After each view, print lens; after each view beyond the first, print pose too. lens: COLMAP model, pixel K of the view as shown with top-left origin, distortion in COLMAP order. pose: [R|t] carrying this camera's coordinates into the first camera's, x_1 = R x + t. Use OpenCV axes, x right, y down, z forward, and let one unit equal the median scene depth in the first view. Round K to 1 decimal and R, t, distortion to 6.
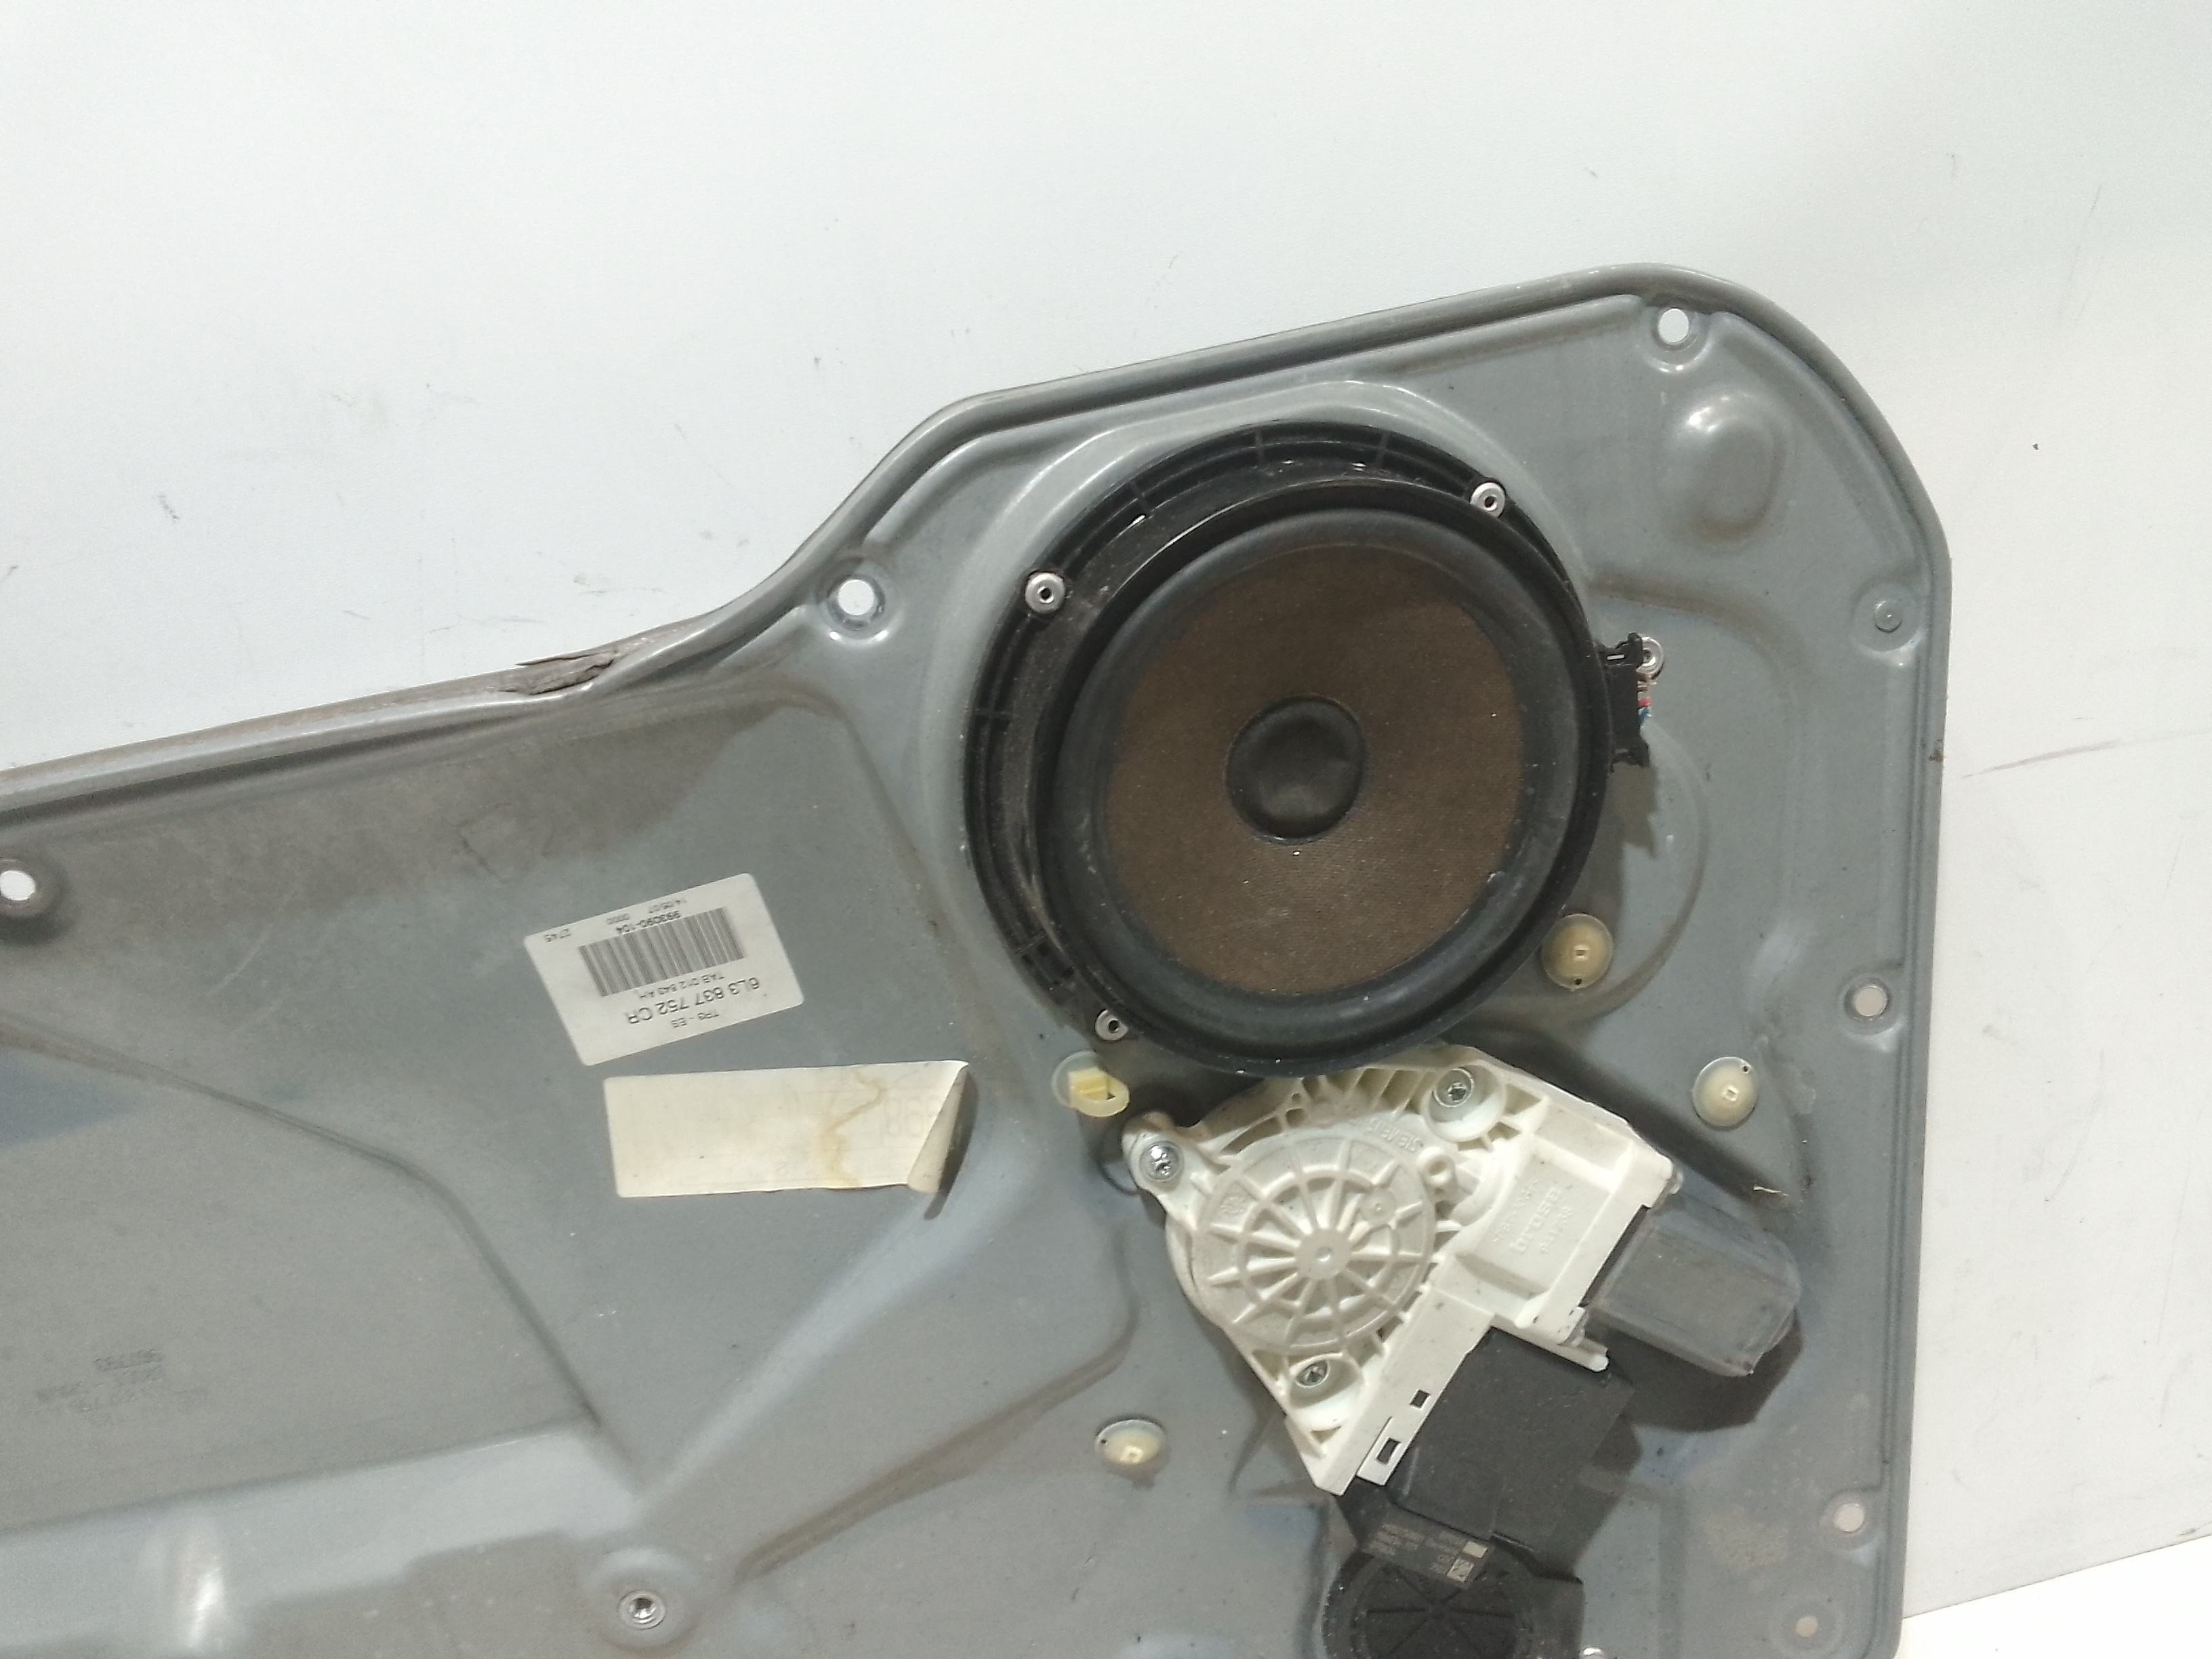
lens RADIAL K [[1713.2, 0, 1106.0], [0, 1713.2, 829.5], [0, 0, 1]] dist [0.060323, -0.104372]
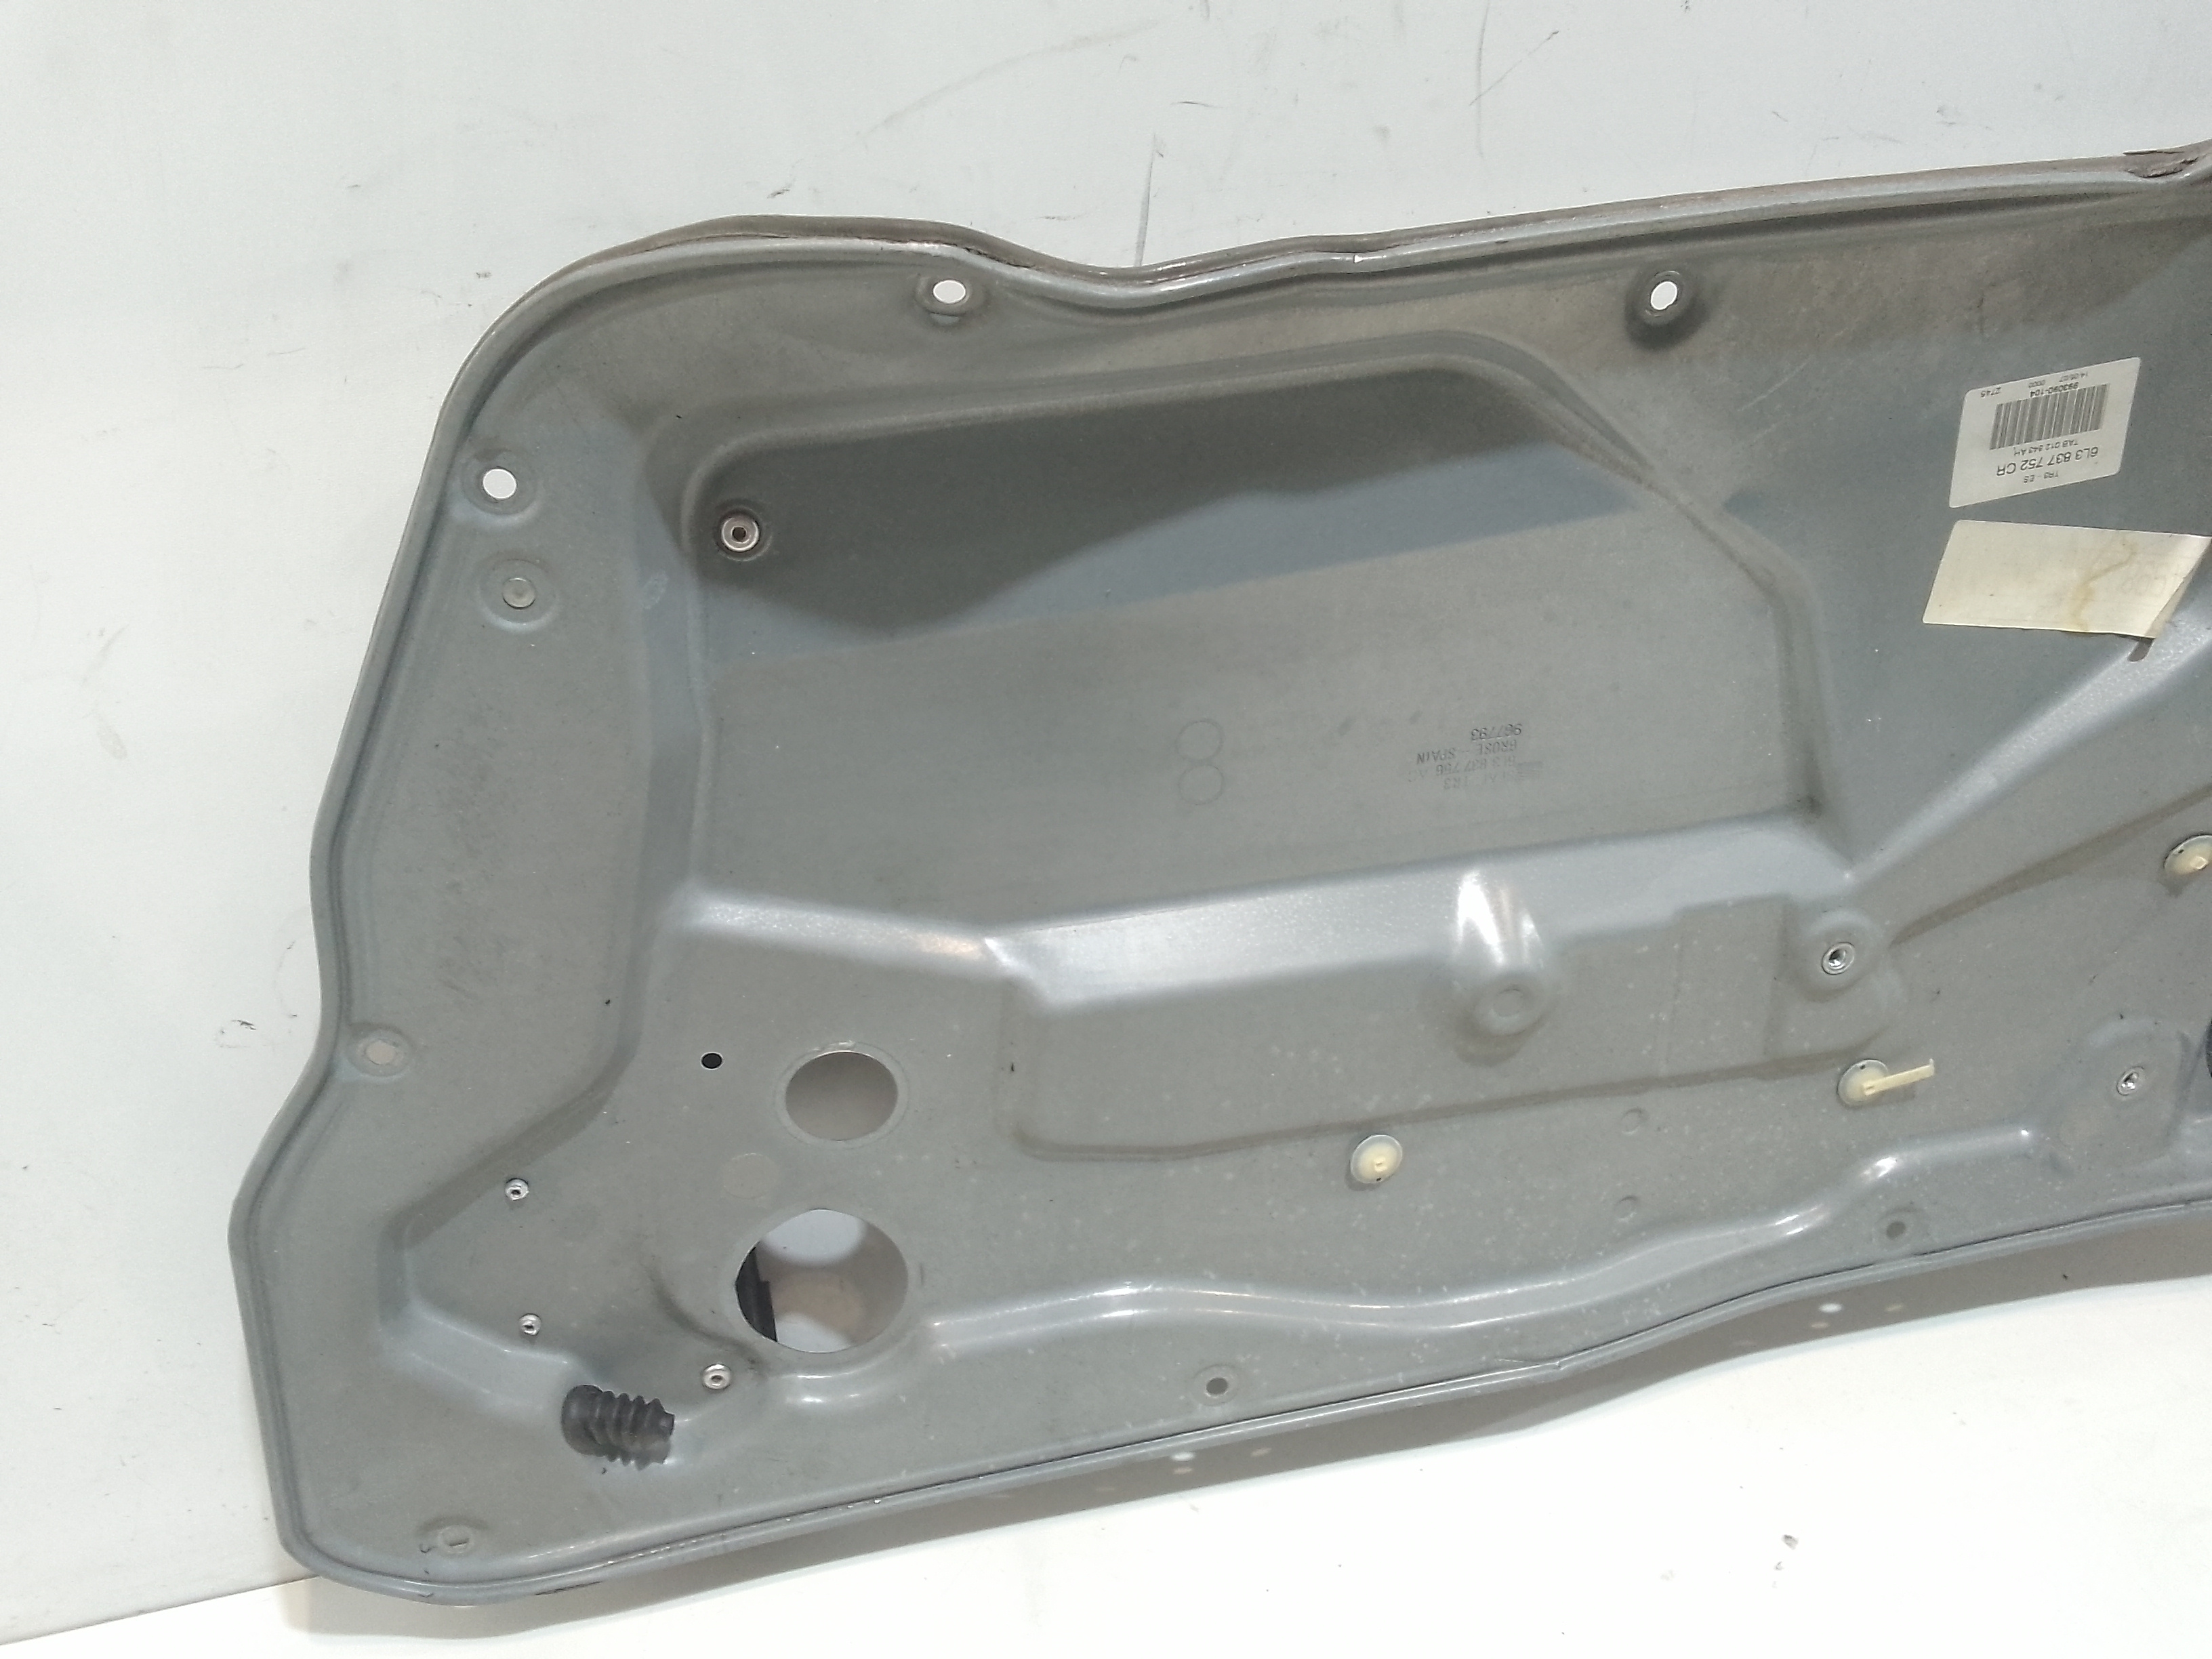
lens RADIAL K [[1713.2, 0, 1106.0], [0, 1713.2, 829.5], [0, 0, 1]] dist [0.060323, -0.104372]
pose [[0.986906, 0.066022, 0.147167, -1.075089], [-0.084469, 0.988825, 0.122844, 0.265679], [-0.137412, -0.133667, 0.981454, -0.181457]]
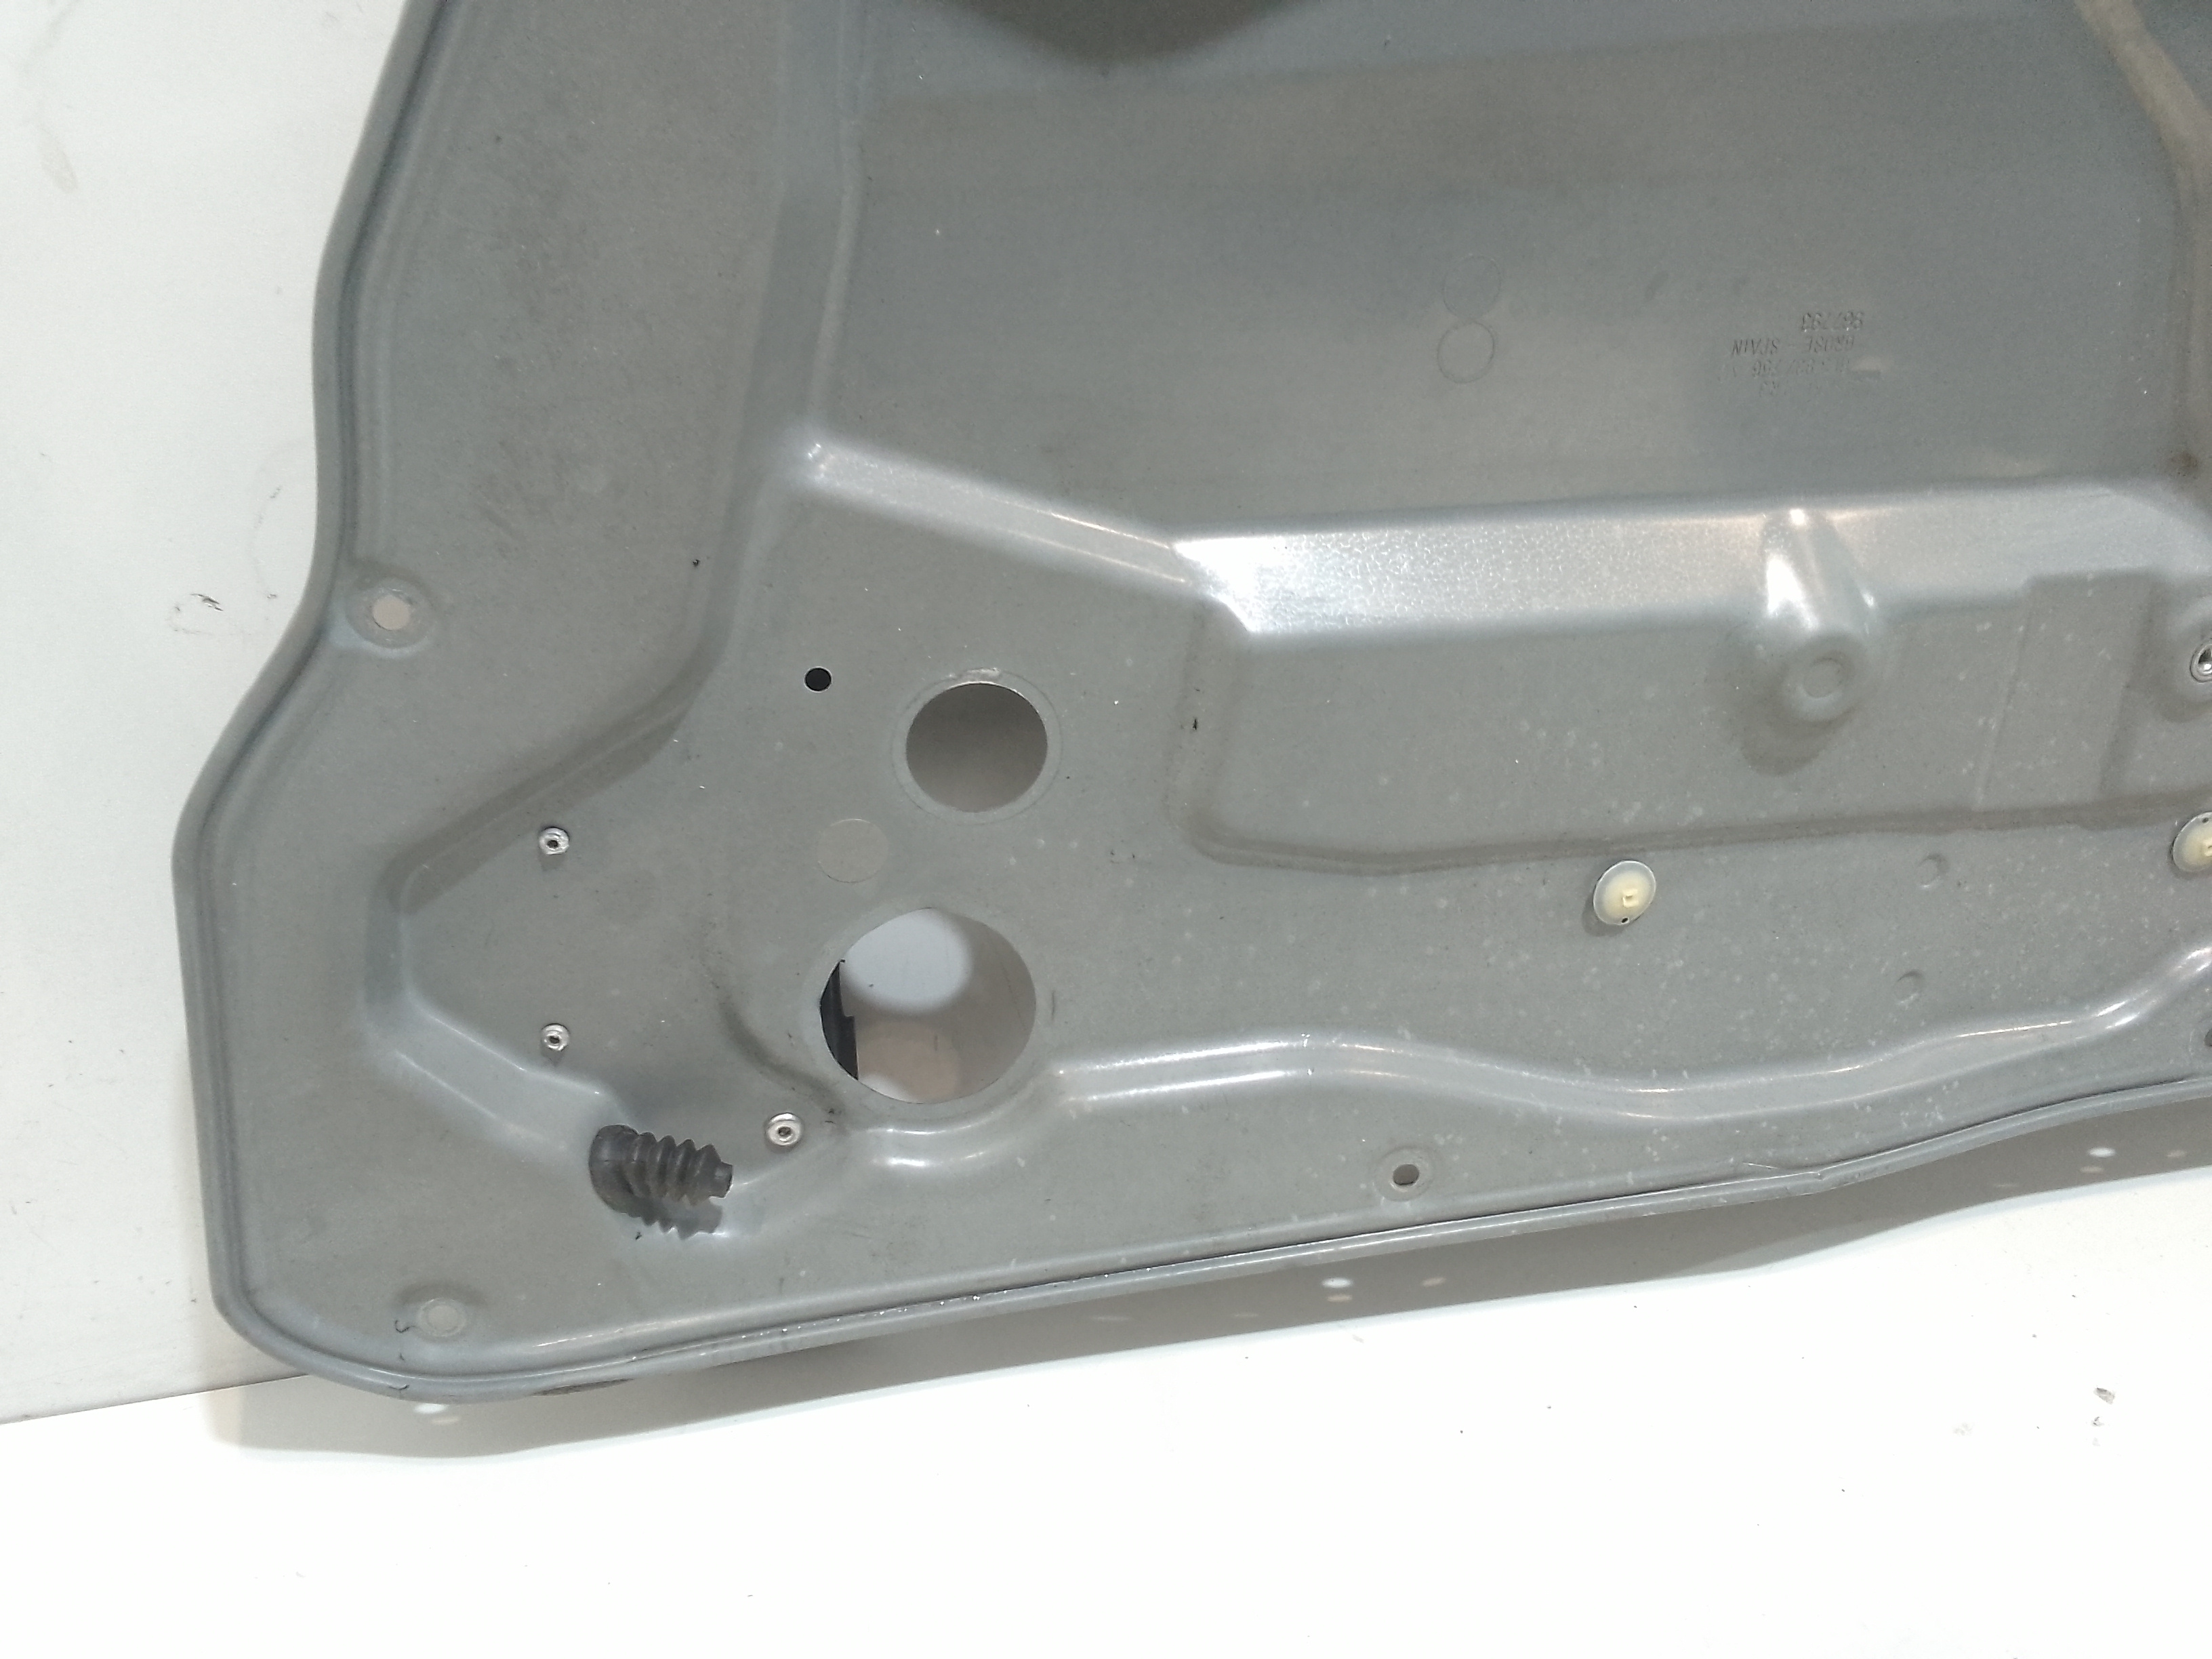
lens RADIAL K [[1713.2, 0, 1106.0], [0, 1713.2, 829.5], [0, 0, 1]] dist [0.060323, -0.104372]
pose [[0.979107, 0.114474, 0.168063, -1.157455], [-0.132130, 0.986385, 0.097906, 0.579748], [-0.154567, -0.118066, 0.980902, 0.085373]]
